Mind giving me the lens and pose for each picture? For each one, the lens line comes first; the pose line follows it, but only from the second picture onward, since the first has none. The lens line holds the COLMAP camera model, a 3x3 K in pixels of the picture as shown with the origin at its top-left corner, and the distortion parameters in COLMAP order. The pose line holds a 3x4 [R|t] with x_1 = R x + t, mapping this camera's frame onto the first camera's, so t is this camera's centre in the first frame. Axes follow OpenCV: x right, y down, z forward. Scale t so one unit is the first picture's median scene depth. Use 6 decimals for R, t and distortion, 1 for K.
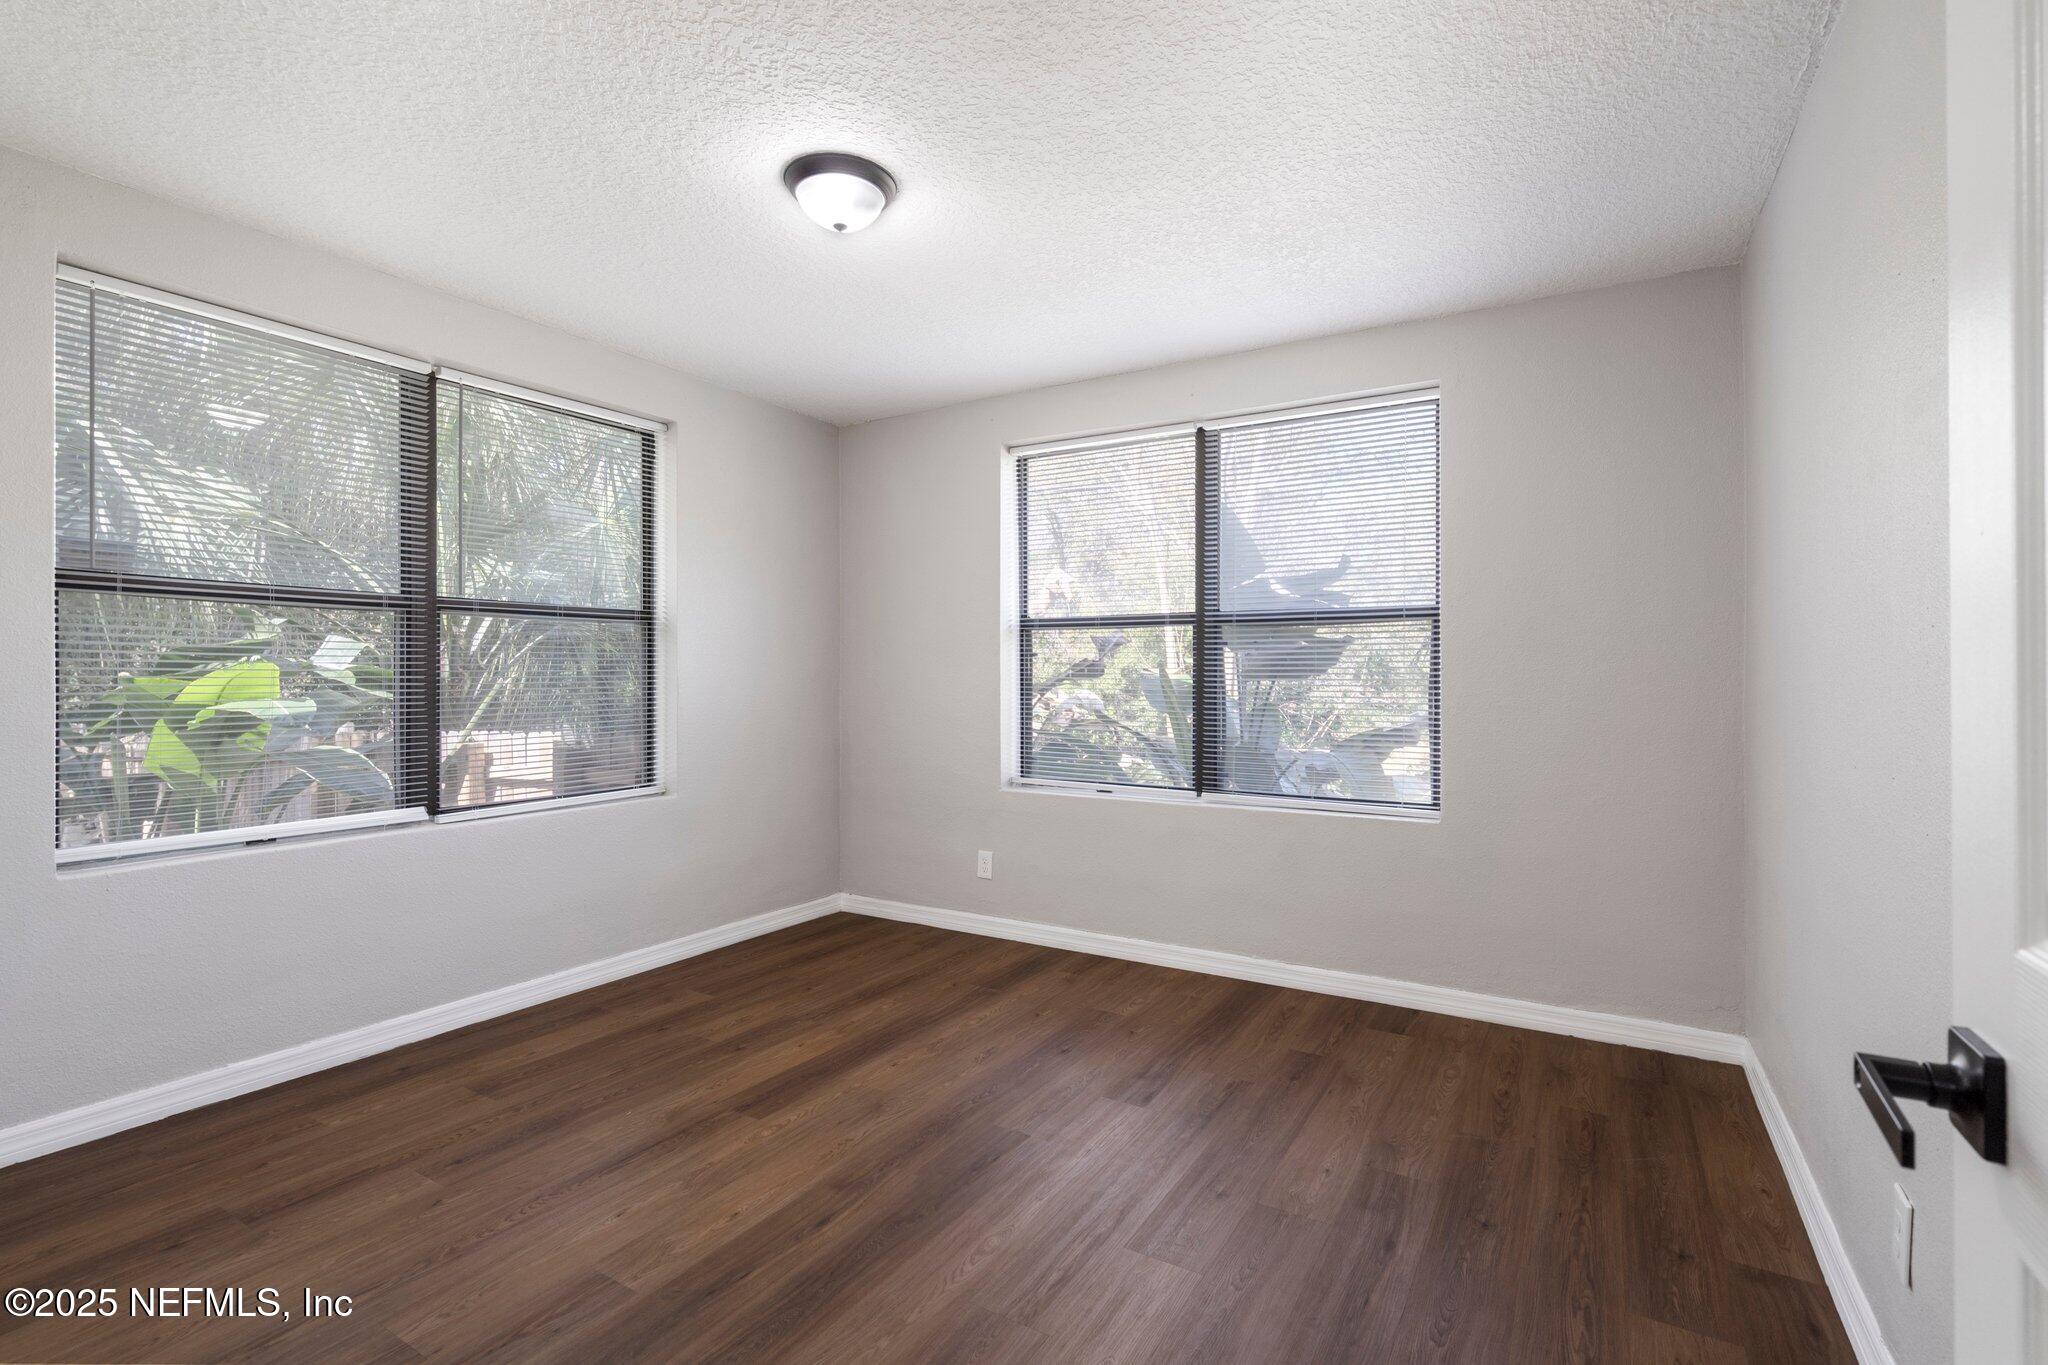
lens RADIAL K [[935.7, 0, 1024.0], [0, 935.7, 682.5], [0, 0, 1]] dist [-0.000698, 0.000822]
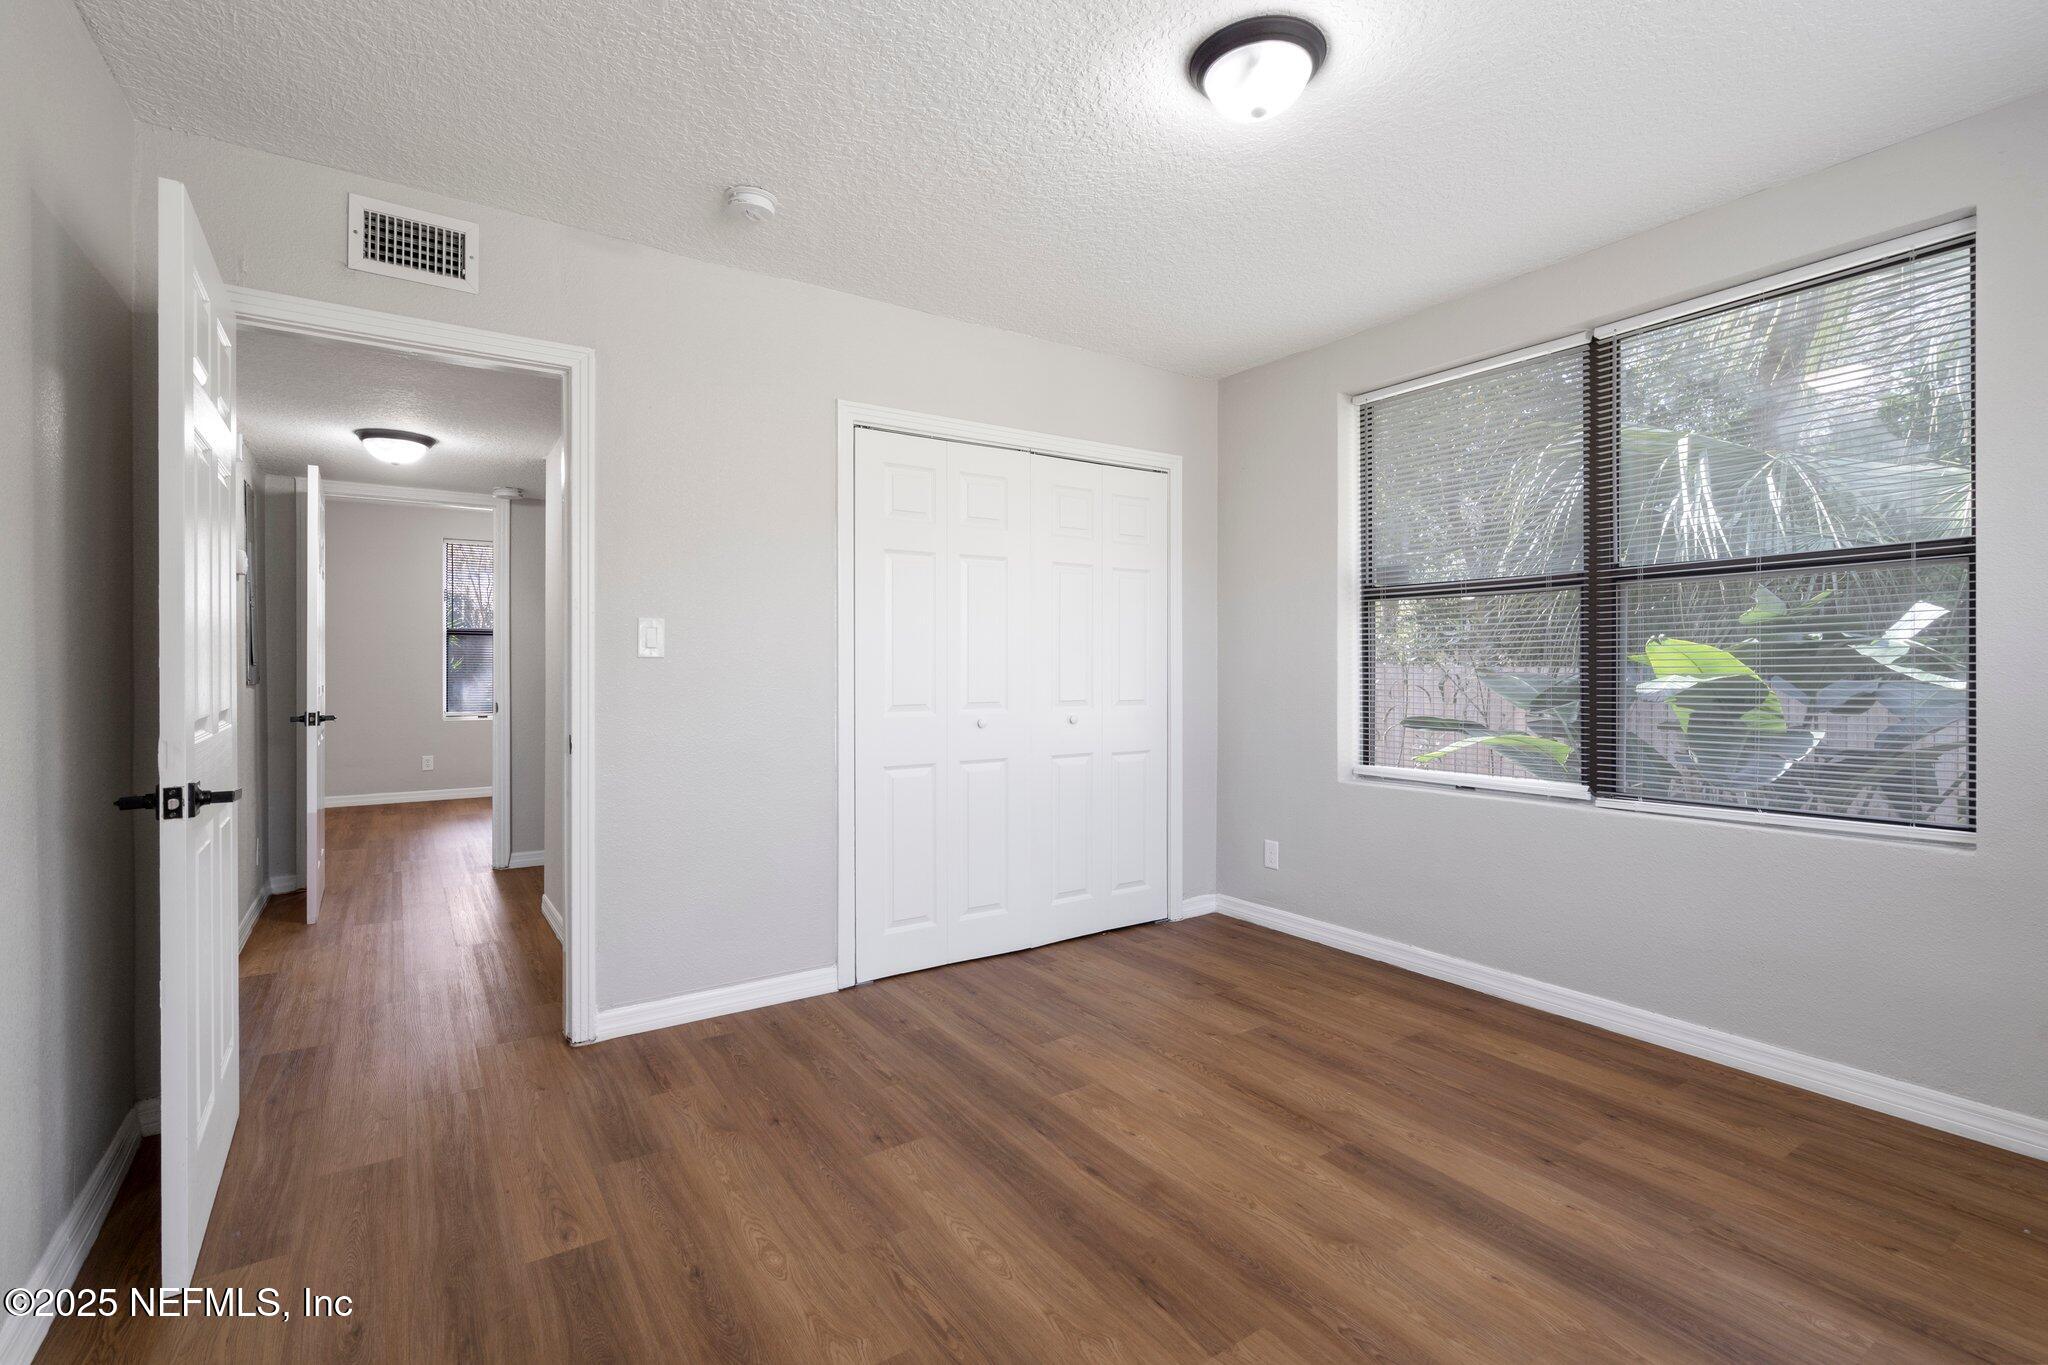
lens RADIAL K [[935.7, 0, 1024.0], [0, 935.7, 682.5], [0, 0, 1]] dist [-0.000698, 0.000822]
pose [[-0.418893, 0.019161, -0.907833, 0.570716], [0.001006, 0.999787, 0.020638, 0.004770], [0.908035, 0.007732, -0.418823, 1.025095]]
